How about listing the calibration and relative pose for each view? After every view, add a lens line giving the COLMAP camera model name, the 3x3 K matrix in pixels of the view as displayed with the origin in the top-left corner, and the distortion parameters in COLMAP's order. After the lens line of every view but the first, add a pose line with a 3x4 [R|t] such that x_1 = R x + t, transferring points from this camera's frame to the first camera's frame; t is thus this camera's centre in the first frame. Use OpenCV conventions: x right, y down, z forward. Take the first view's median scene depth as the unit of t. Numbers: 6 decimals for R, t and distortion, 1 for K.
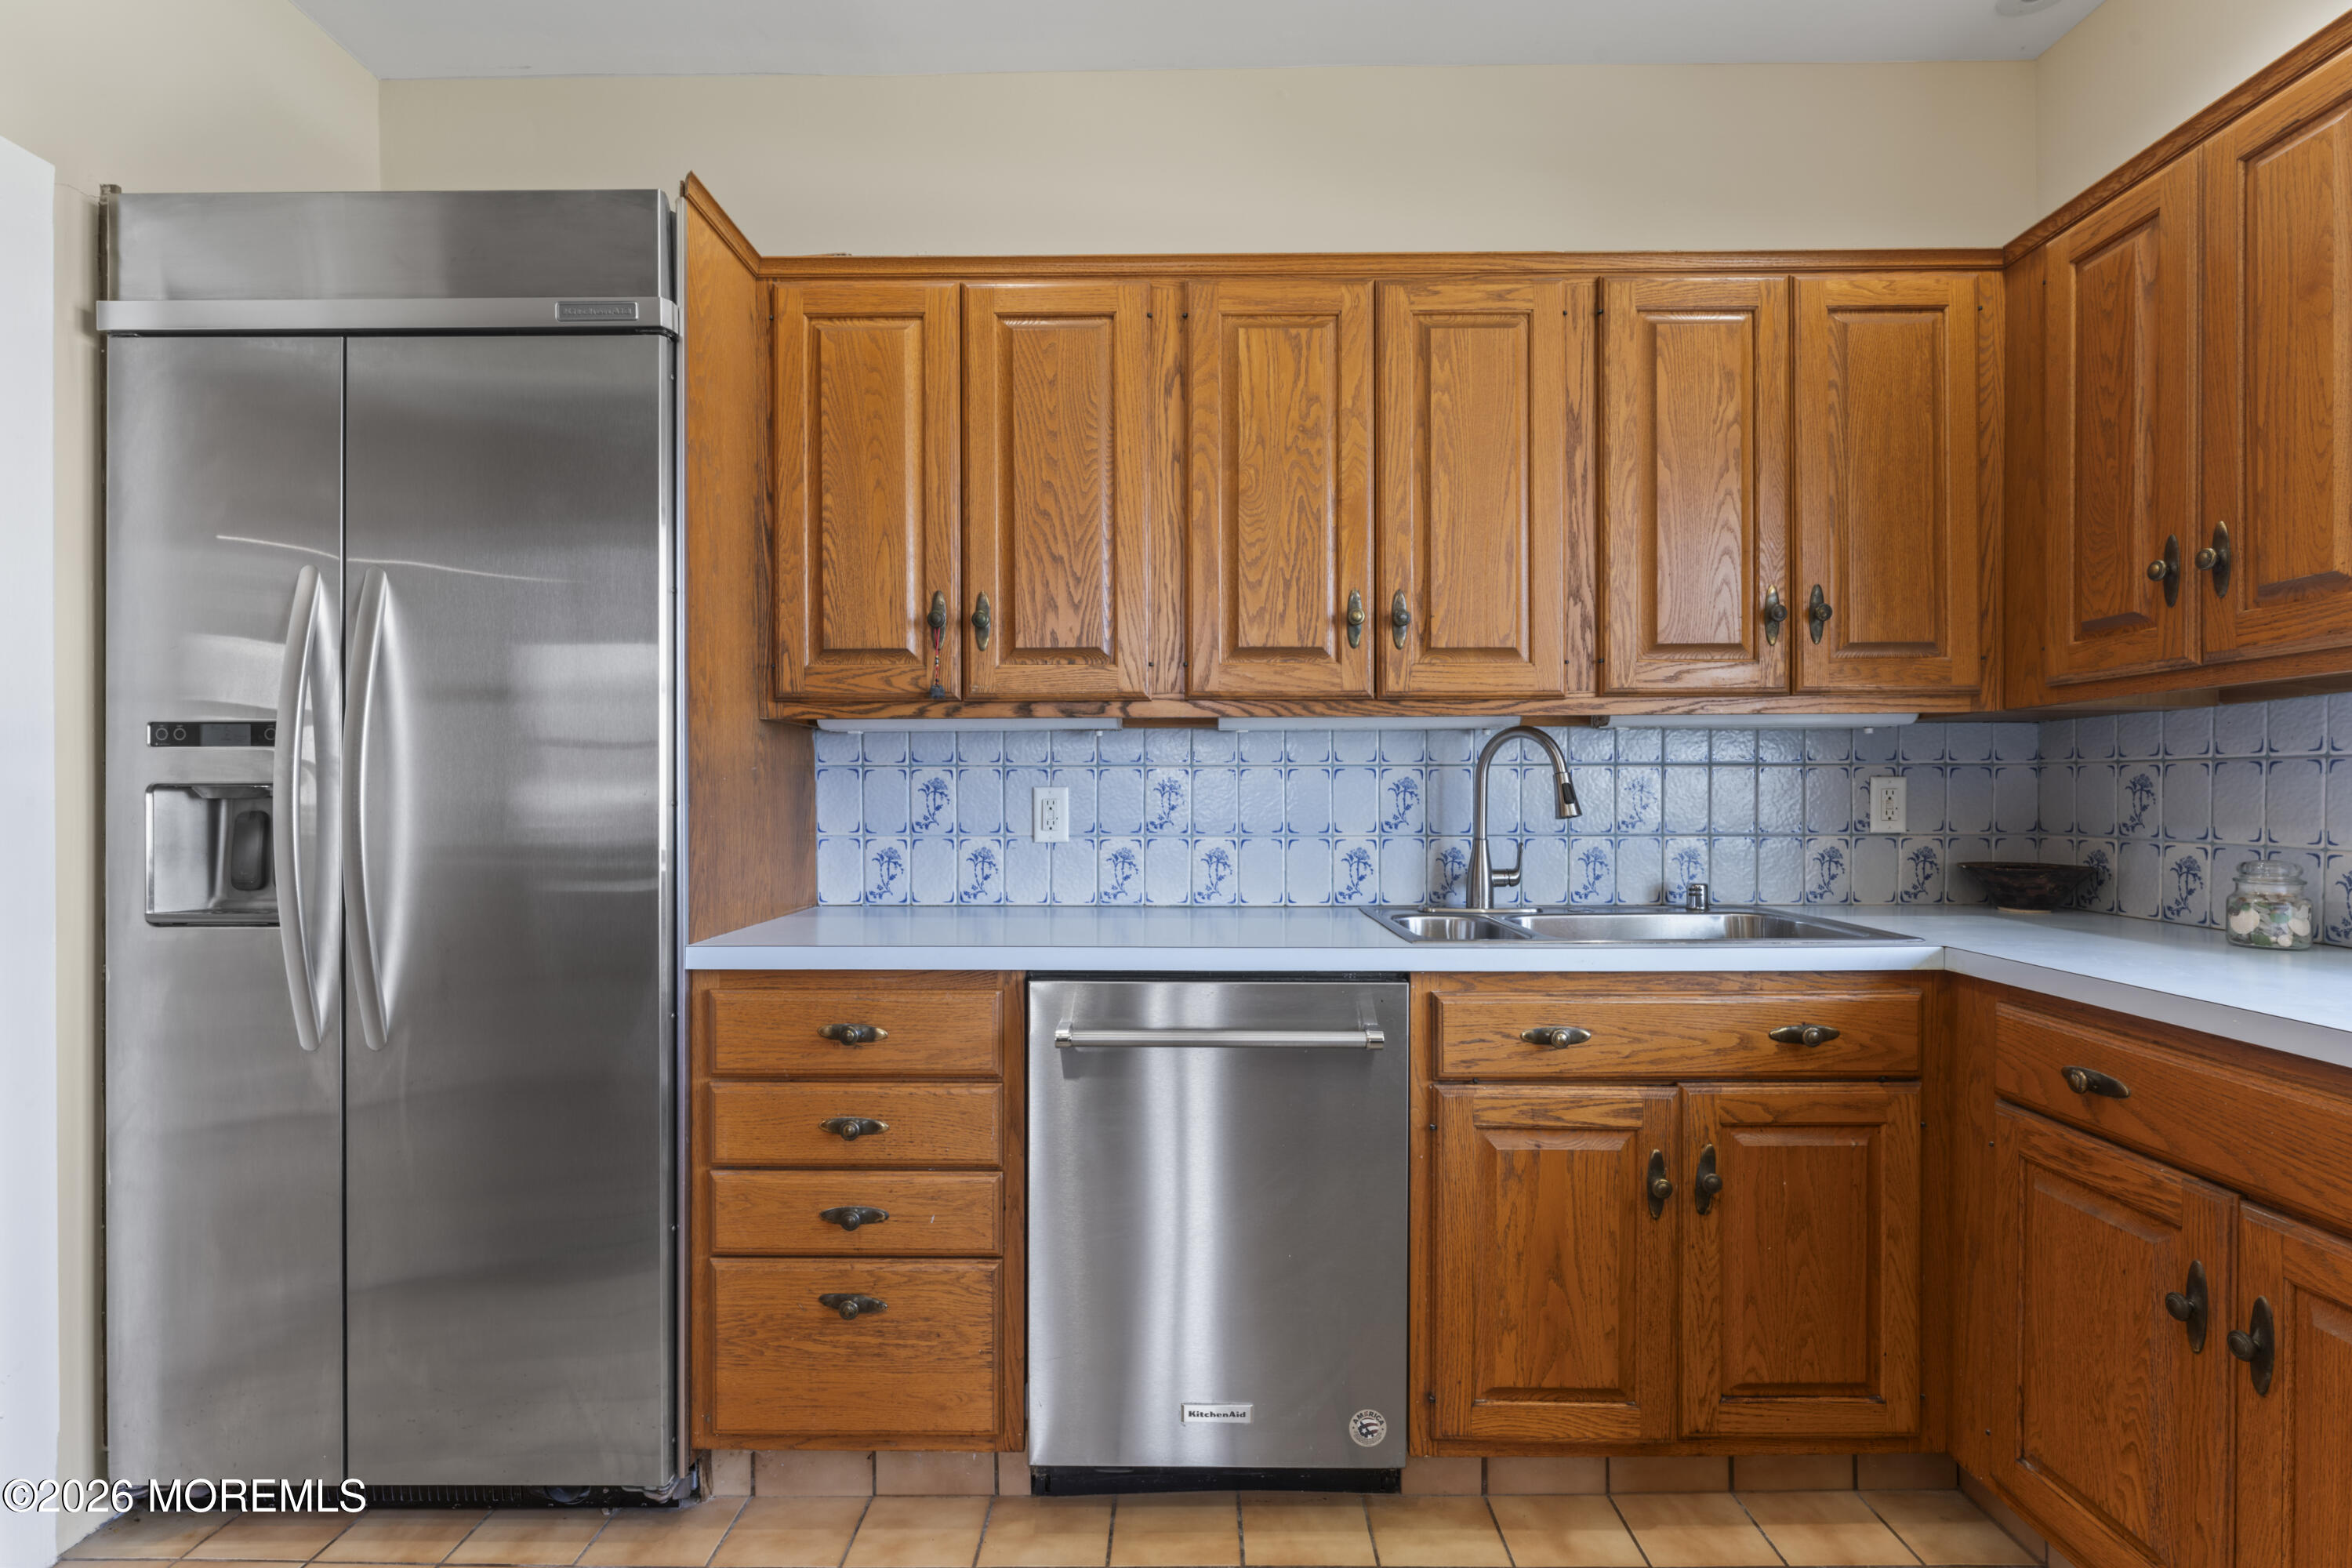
lens RADIAL K [[1127.3, 0, 1176.0], [0, 1127.3, 784.0], [0, 0, 1]] dist [0.002737, 0.000195]
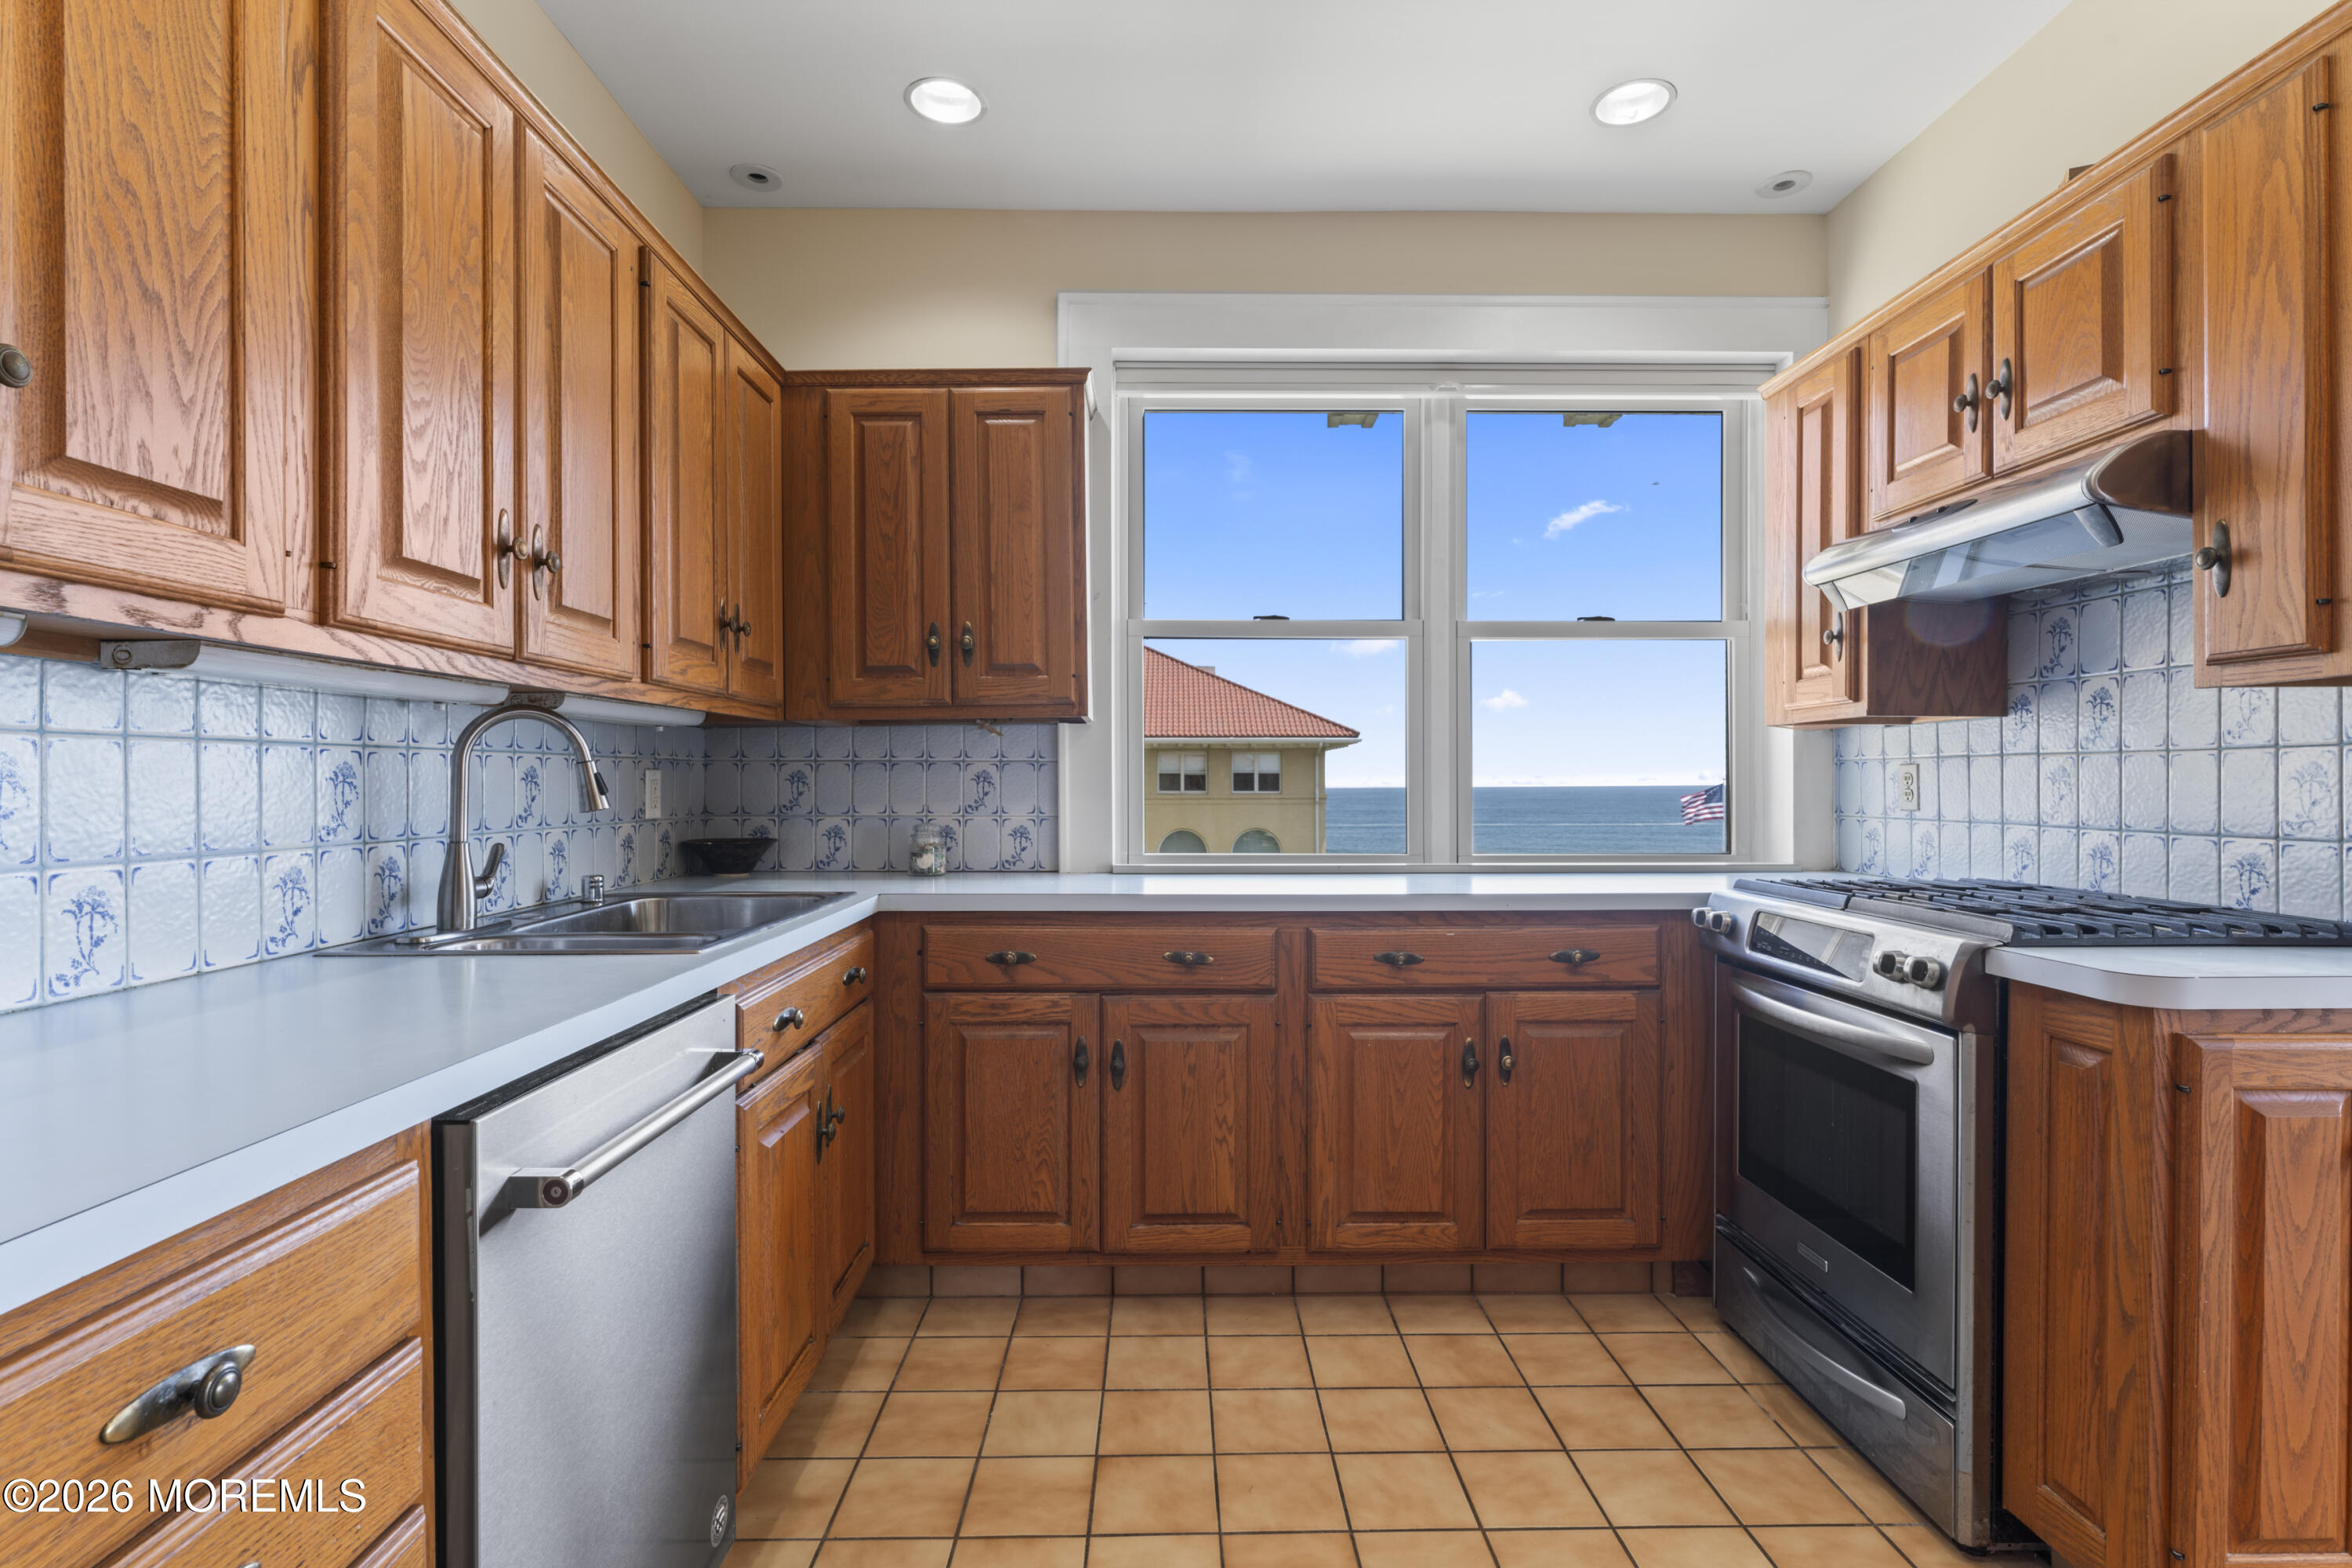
lens RADIAL K [[1125.8, 0, 1178.2], [0, 1125.8, 772.5], [0, 0, 1]] dist [-0.000717, -0.000094]
pose [[-0.028758, 0.009579, 0.999540, -0.596608], [-0.002724, 0.999950, -0.009661, 0.006806], [-0.999583, -0.003001, -0.028731, 0.576304]]
